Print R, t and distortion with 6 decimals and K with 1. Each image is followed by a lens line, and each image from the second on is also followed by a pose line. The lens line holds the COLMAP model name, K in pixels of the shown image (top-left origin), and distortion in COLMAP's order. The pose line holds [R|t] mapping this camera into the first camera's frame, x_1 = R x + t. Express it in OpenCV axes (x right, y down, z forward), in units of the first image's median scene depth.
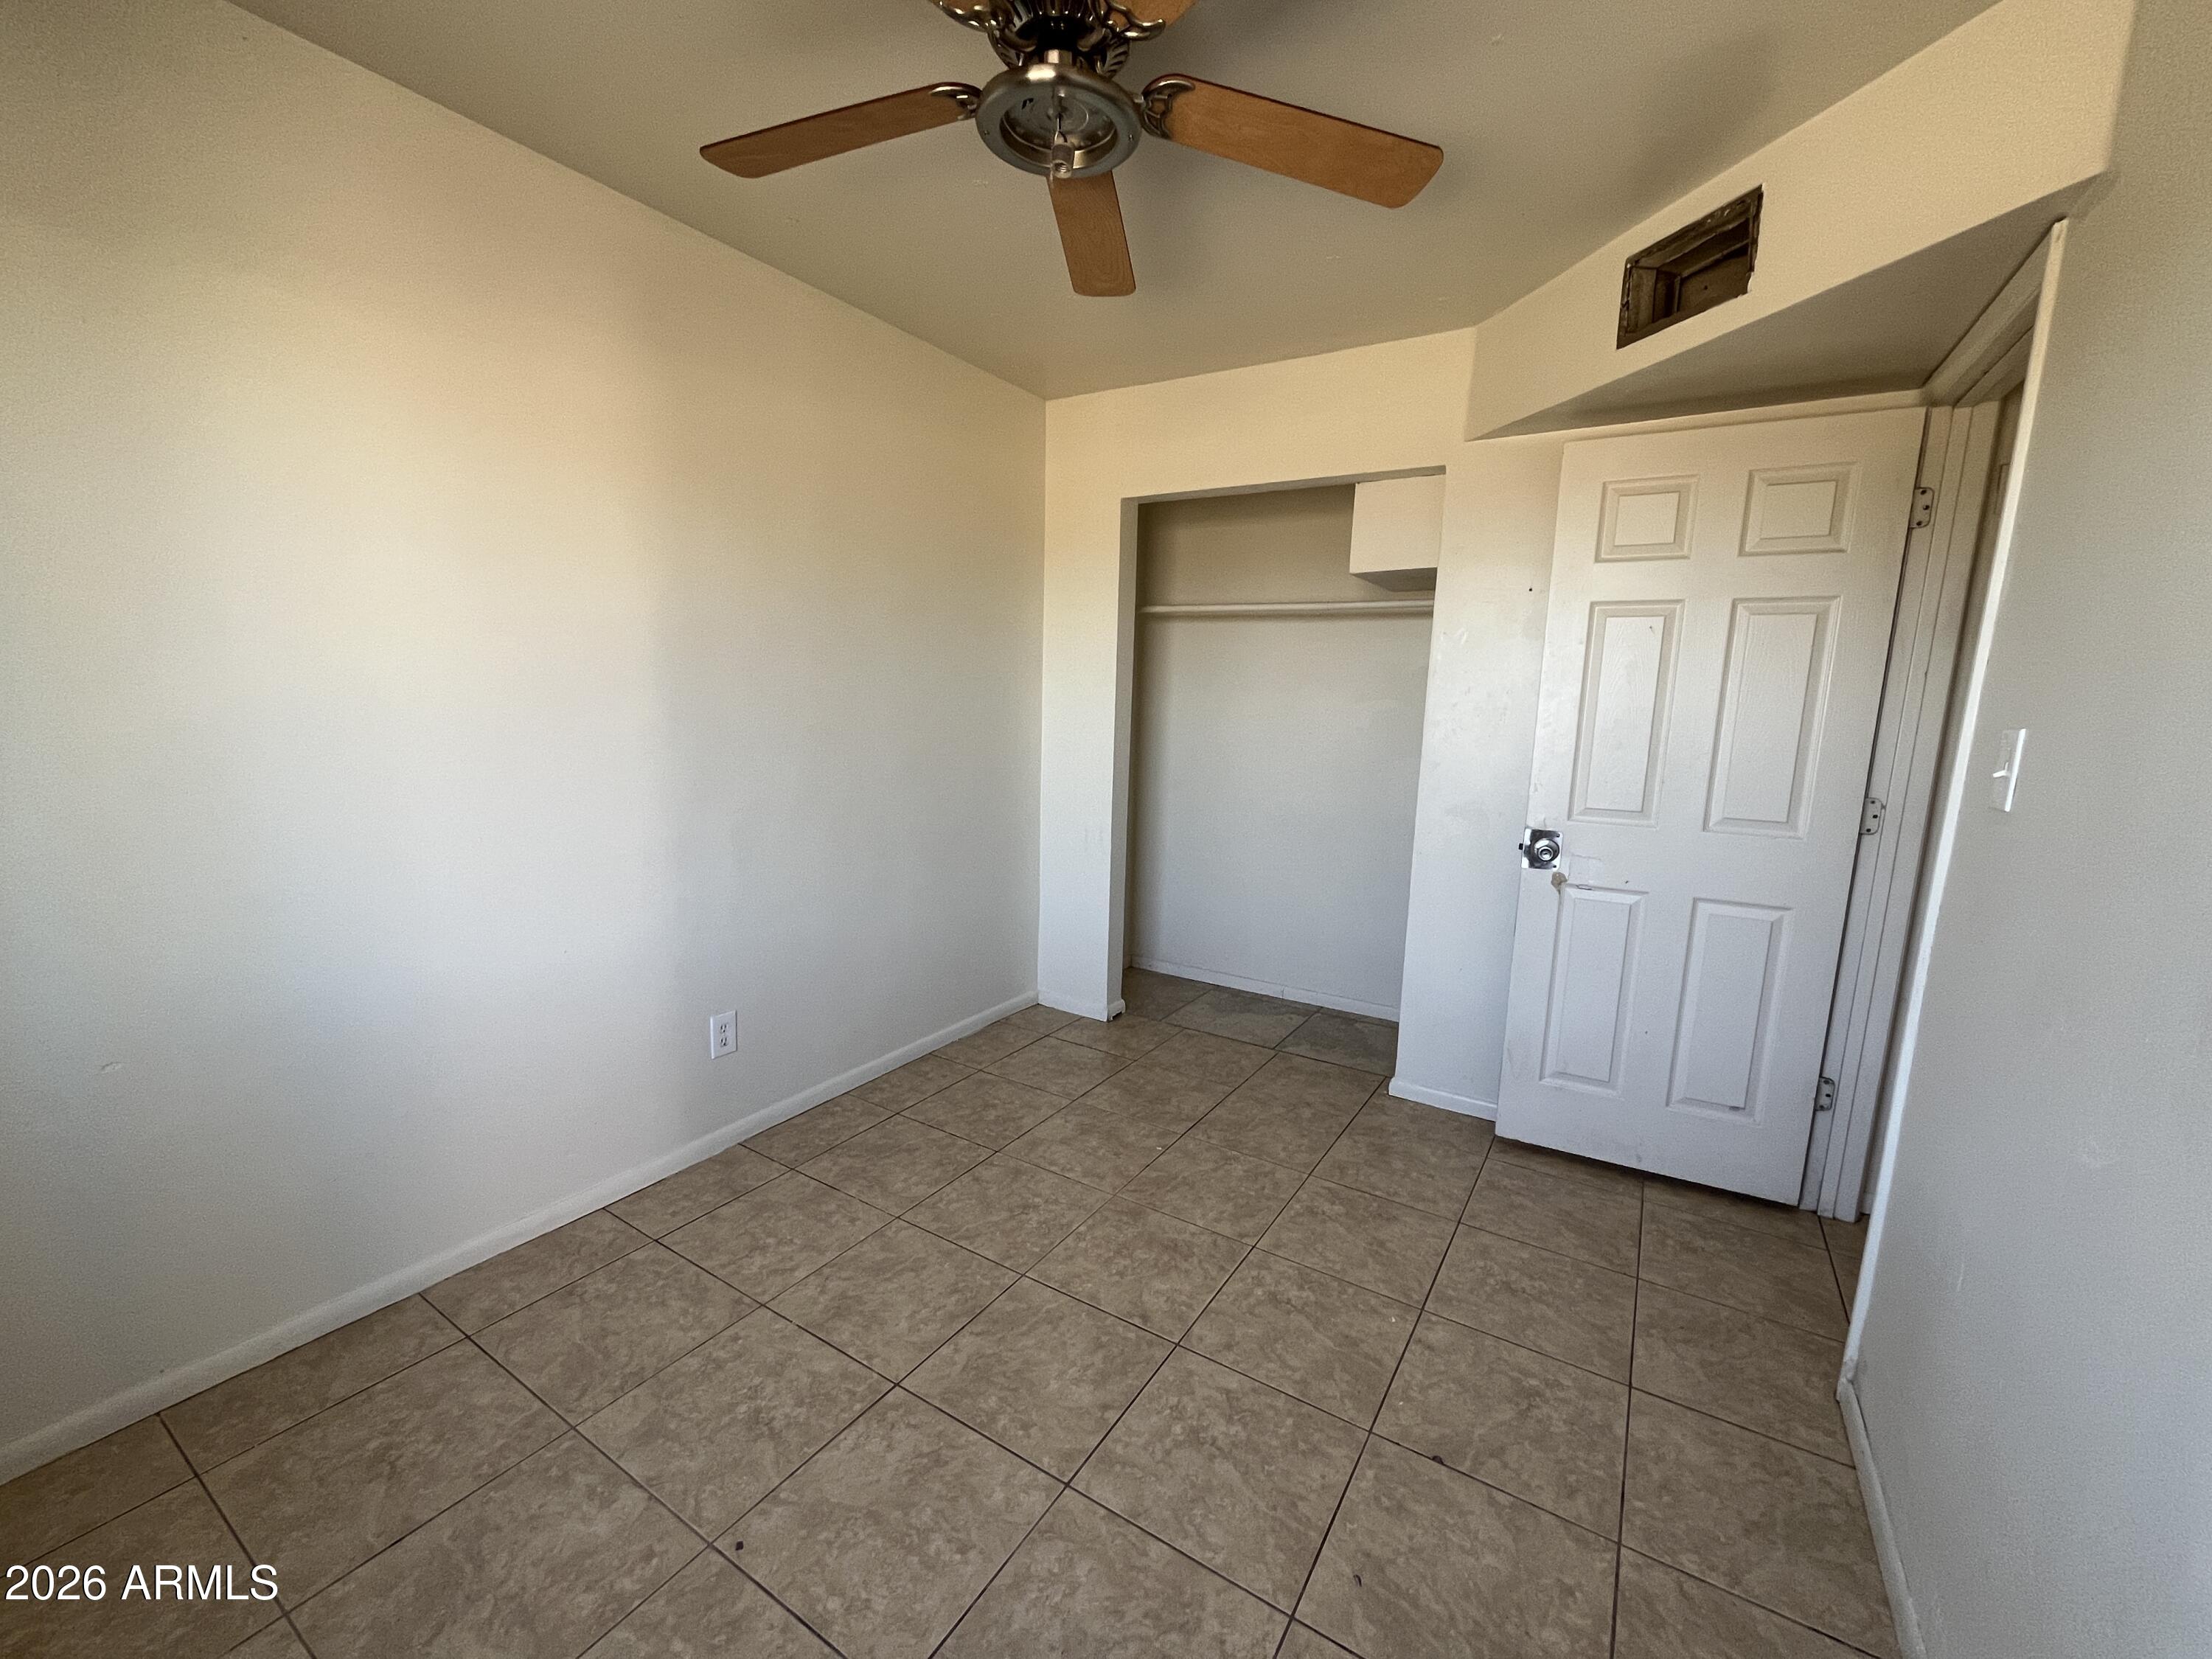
lens RADIAL K [[897.8, 0, 1102.9], [0, 897.8, 831.7], [0, 0, 1]] dist [0.001938, 0.000527]
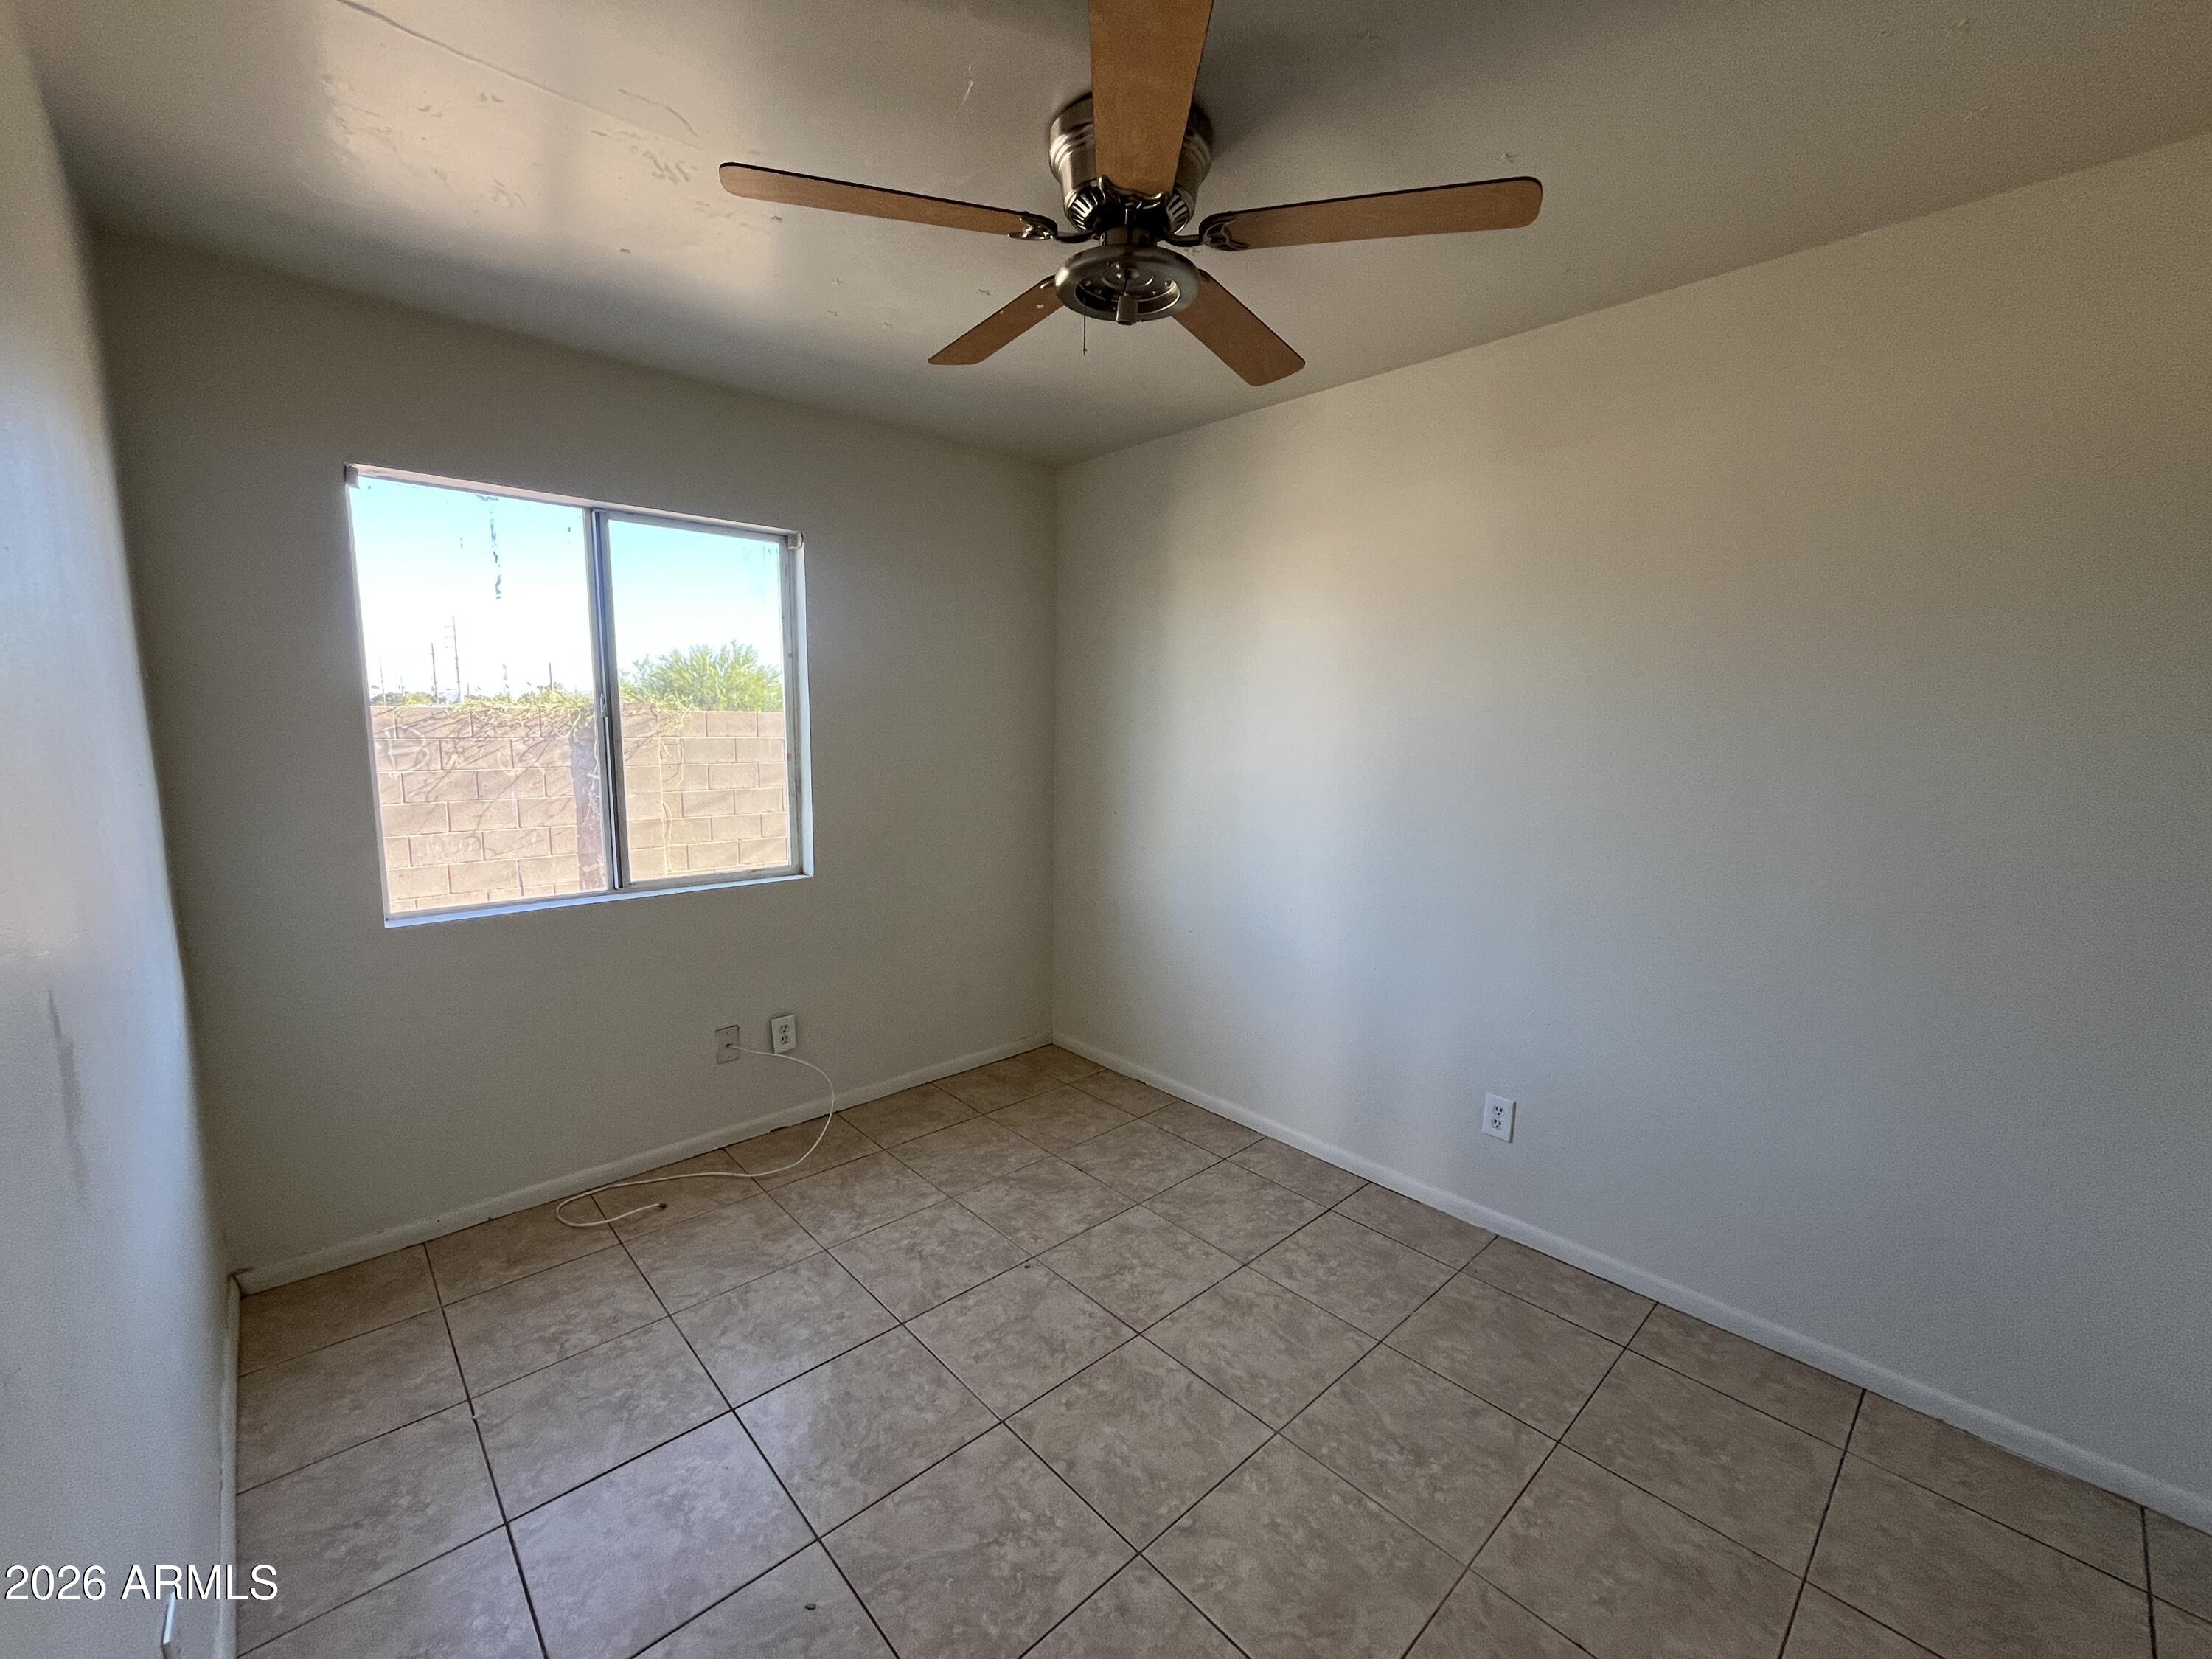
lens RADIAL K [[897.8, 0, 1103.6], [0, 897.8, 826.4], [0, 0, 1]] dist [0.001938, 0.000527]
pose [[-0.251138, 0.087134, -0.964021, 0.901772], [-0.168839, 0.976729, 0.132267, -0.211832], [0.953112, 0.195982, -0.230582, 1.102543]]
